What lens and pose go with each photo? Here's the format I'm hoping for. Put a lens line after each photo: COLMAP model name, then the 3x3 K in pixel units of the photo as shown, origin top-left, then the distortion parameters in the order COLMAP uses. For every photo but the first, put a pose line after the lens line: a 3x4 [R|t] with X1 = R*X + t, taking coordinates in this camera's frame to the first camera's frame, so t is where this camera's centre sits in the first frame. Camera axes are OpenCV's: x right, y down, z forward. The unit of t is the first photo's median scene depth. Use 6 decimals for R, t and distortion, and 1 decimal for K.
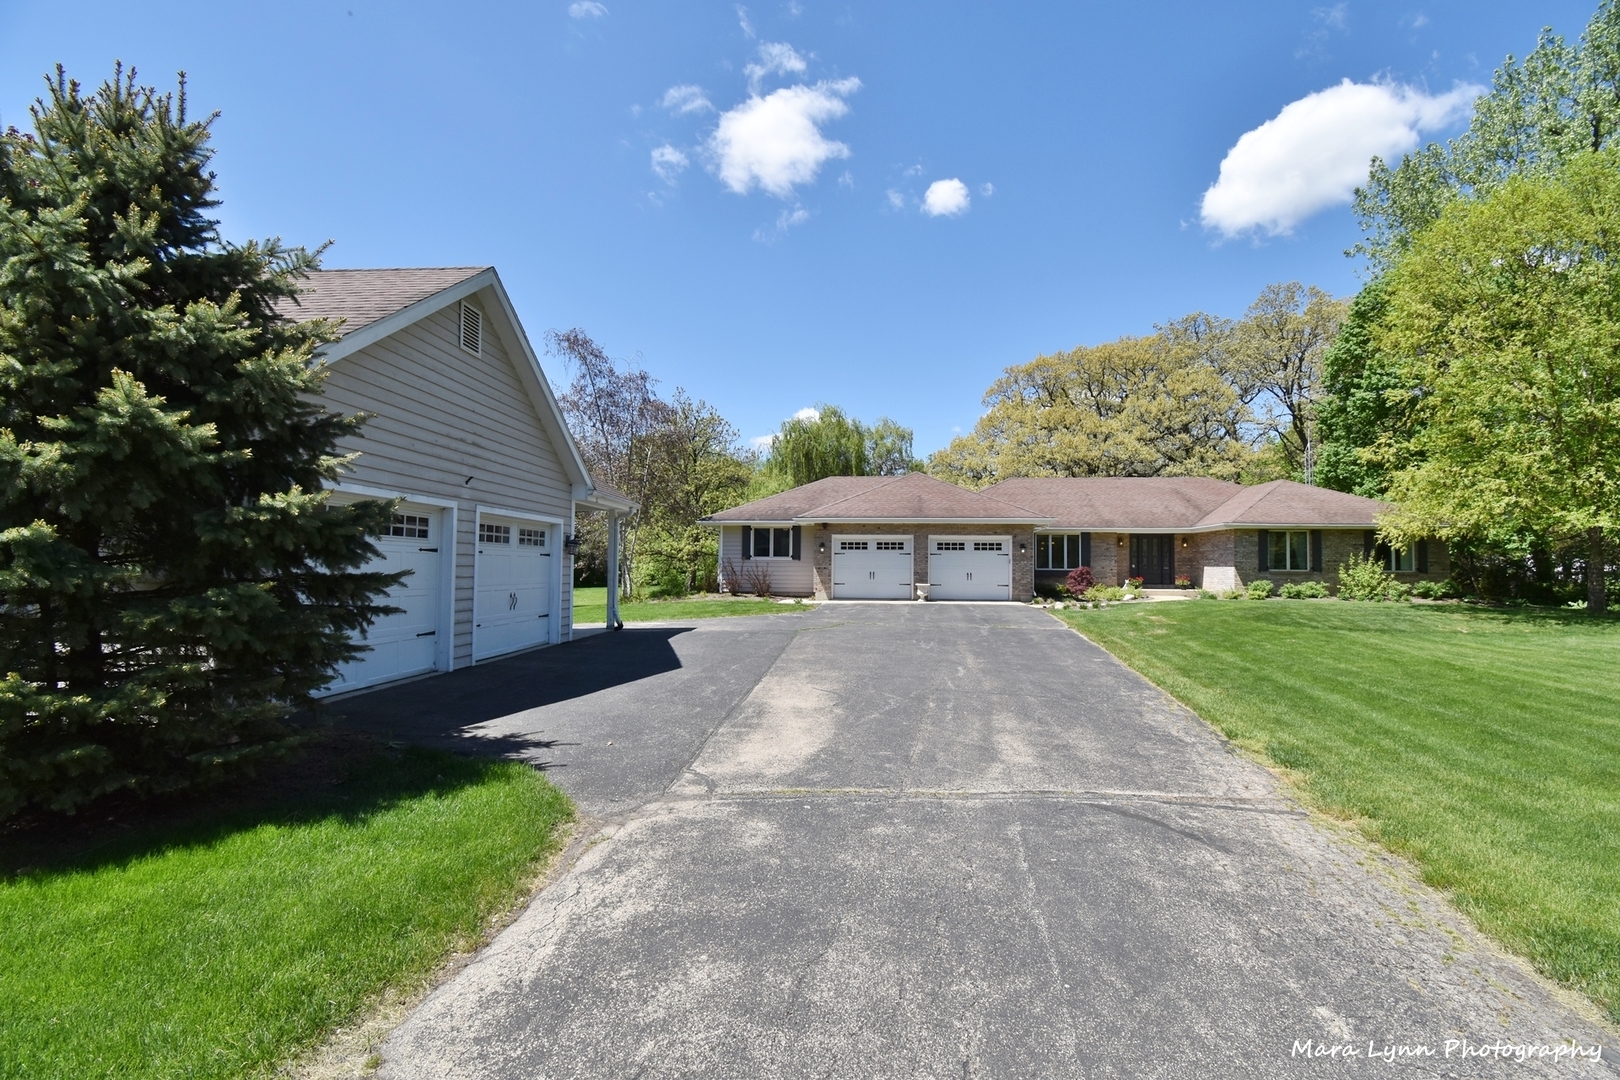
lens RADIAL K [[706.2, 0, 816.6], [0, 706.2, 546.6], [0, 0, 1]] dist [0.010134, -0.022376]
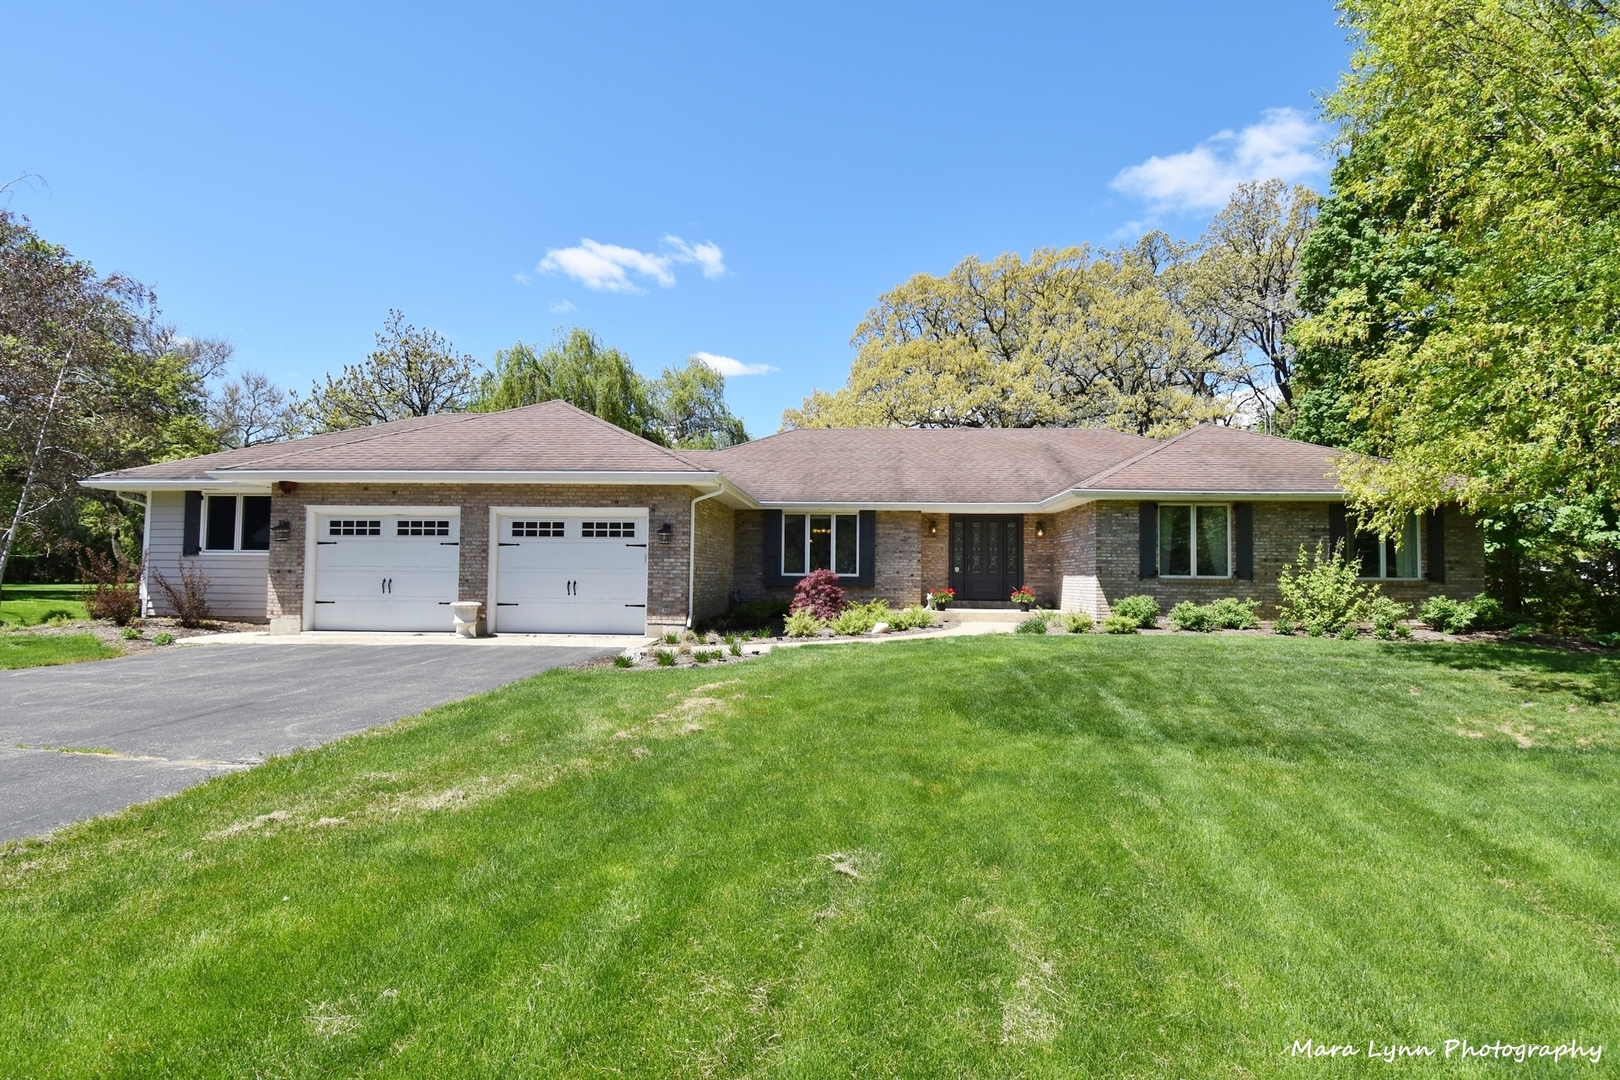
lens RADIAL K [[789.2, 0, 830.3], [0, 789.2, 551.1], [0, 0, 1]] dist [-0.001835, -0.000212]
pose [[0.999095, 0.002279, 0.042475, 0.371020], [-0.002246, 0.999997, -0.000812, 0.015335], [-0.042477, 0.000716, 0.999097, 0.413580]]
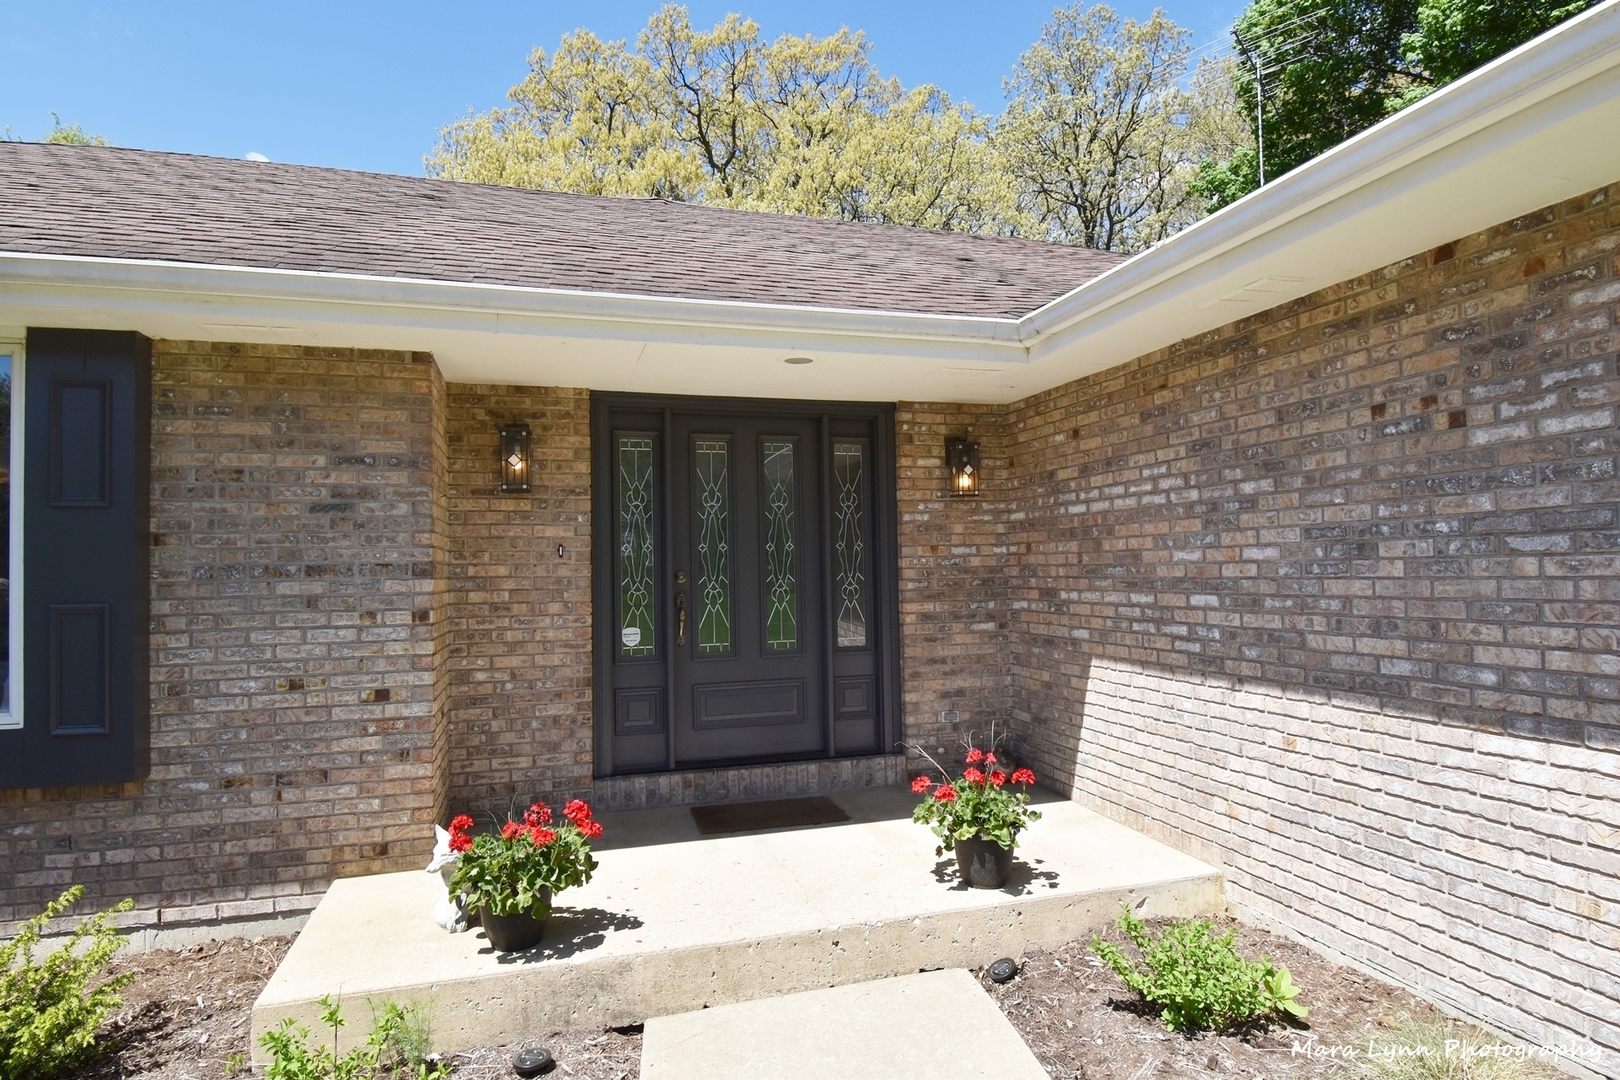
lens RADIAL K [[876.9, 0, 820.6], [0, 876.9, 543.3], [0, 0, 1]] dist [-0.001188, -0.000685]
pose [[0.928738, -0.013063, 0.370508, 0.493553], [0.012970, 0.999912, 0.002742, 0.011254], [-0.370511, 0.002259, 0.928825, 0.976424]]
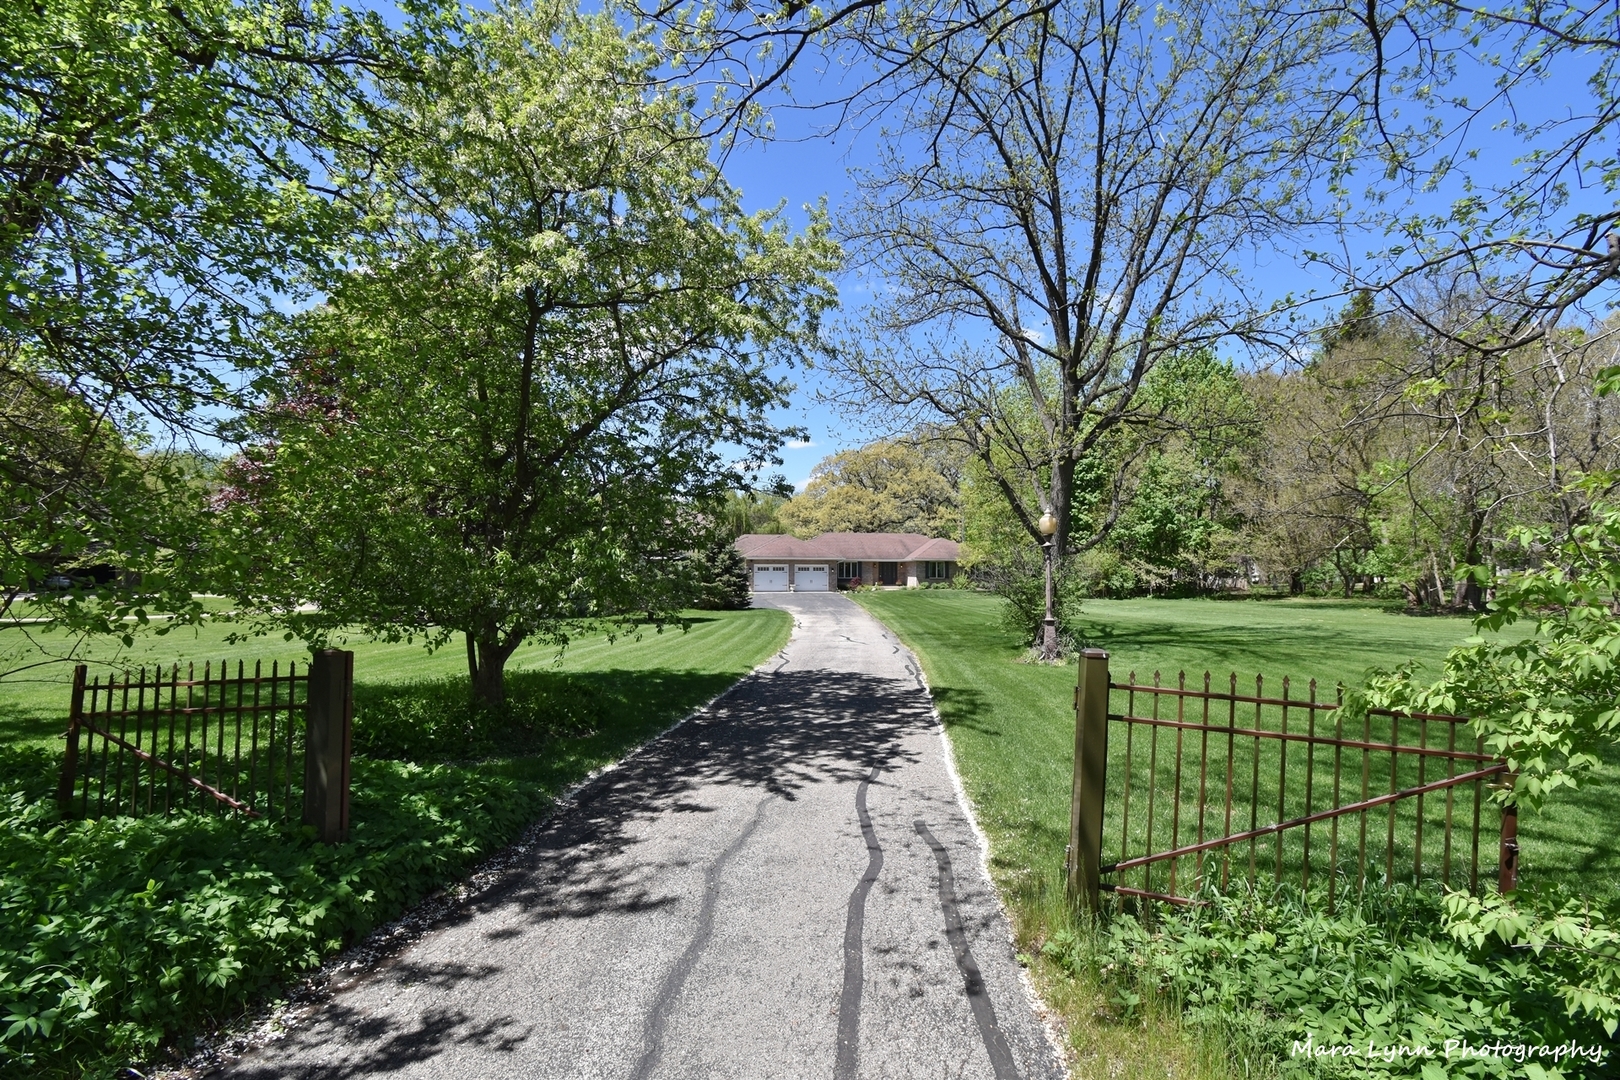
lens RADIAL K [[706.2, 0, 816.6], [0, 706.2, 546.6], [0, 0, 1]] dist [0.010134, -0.022376]
pose [[0.967540, 0.003054, 0.252700, -0.366020], [-0.002914, 0.999995, -0.000927, -0.073306], [-0.252702, 0.000160, 0.967544, -1.303456]]
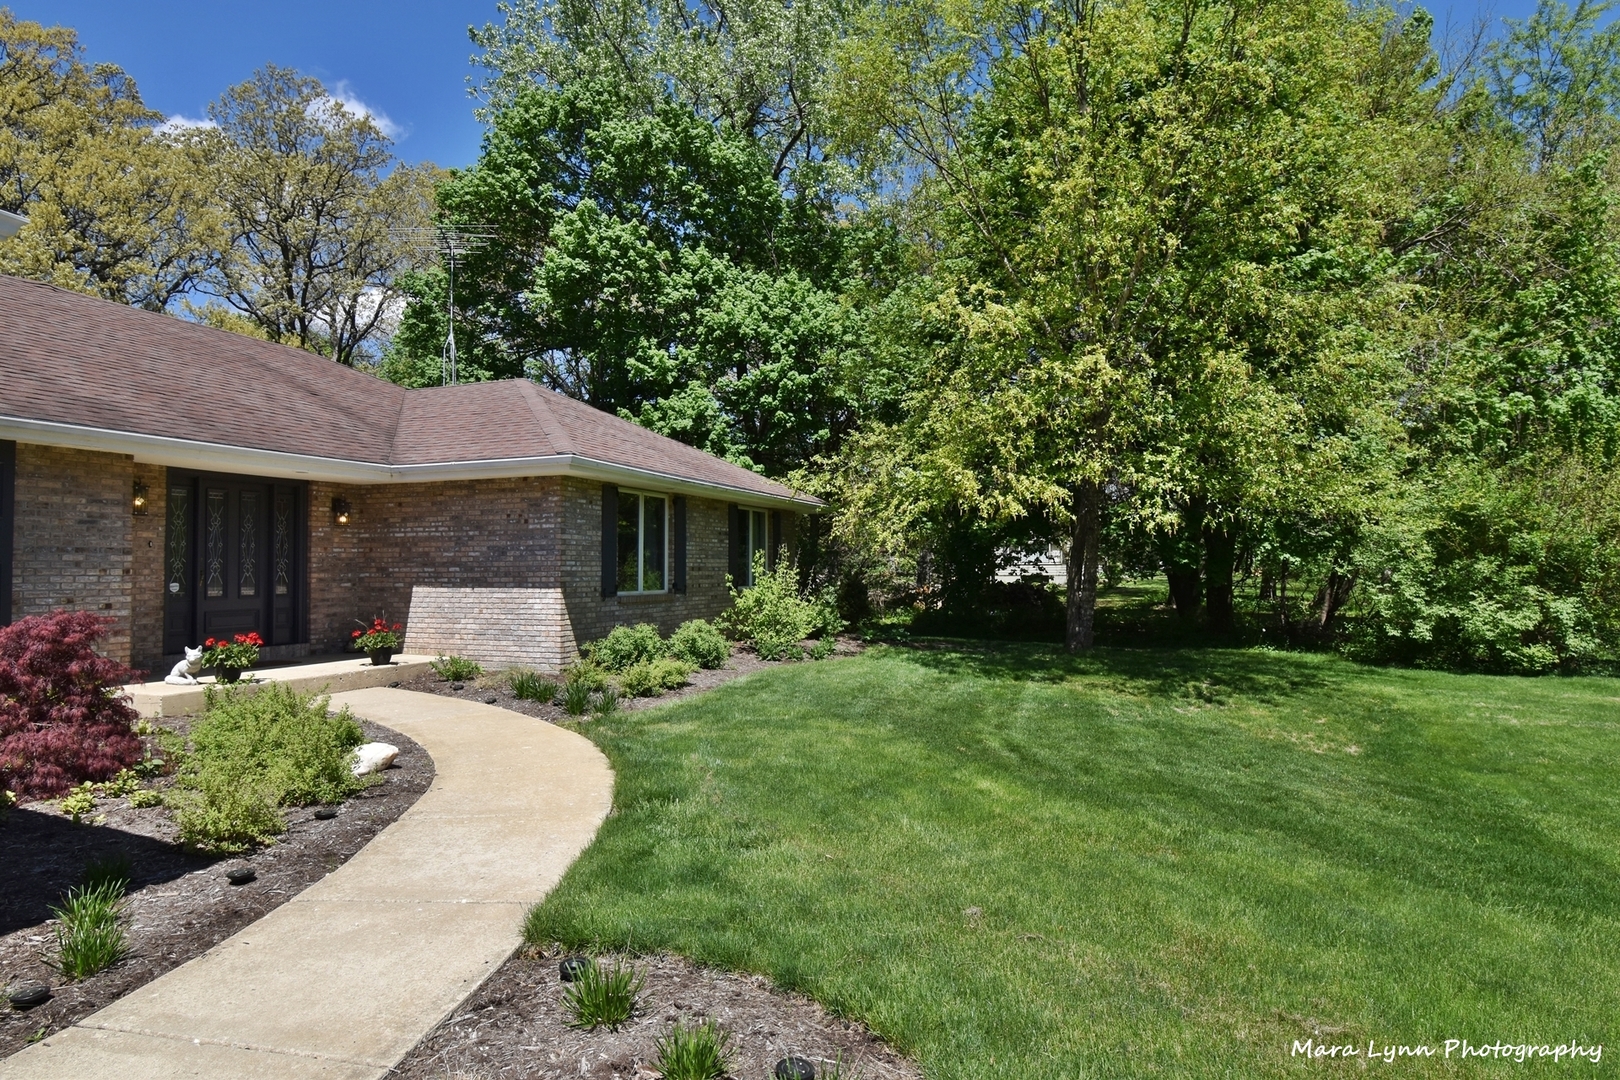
lens RADIAL K [[876.9, 0, 820.6], [0, 876.9, 543.3], [0, 0, 1]] dist [-0.001188, -0.000685]
pose [[0.279795, 0.018638, 0.959879, 0.225192], [-0.025879, 0.999595, -0.011866, 0.009302], [-0.959711, -0.021520, 0.280164, 0.781505]]
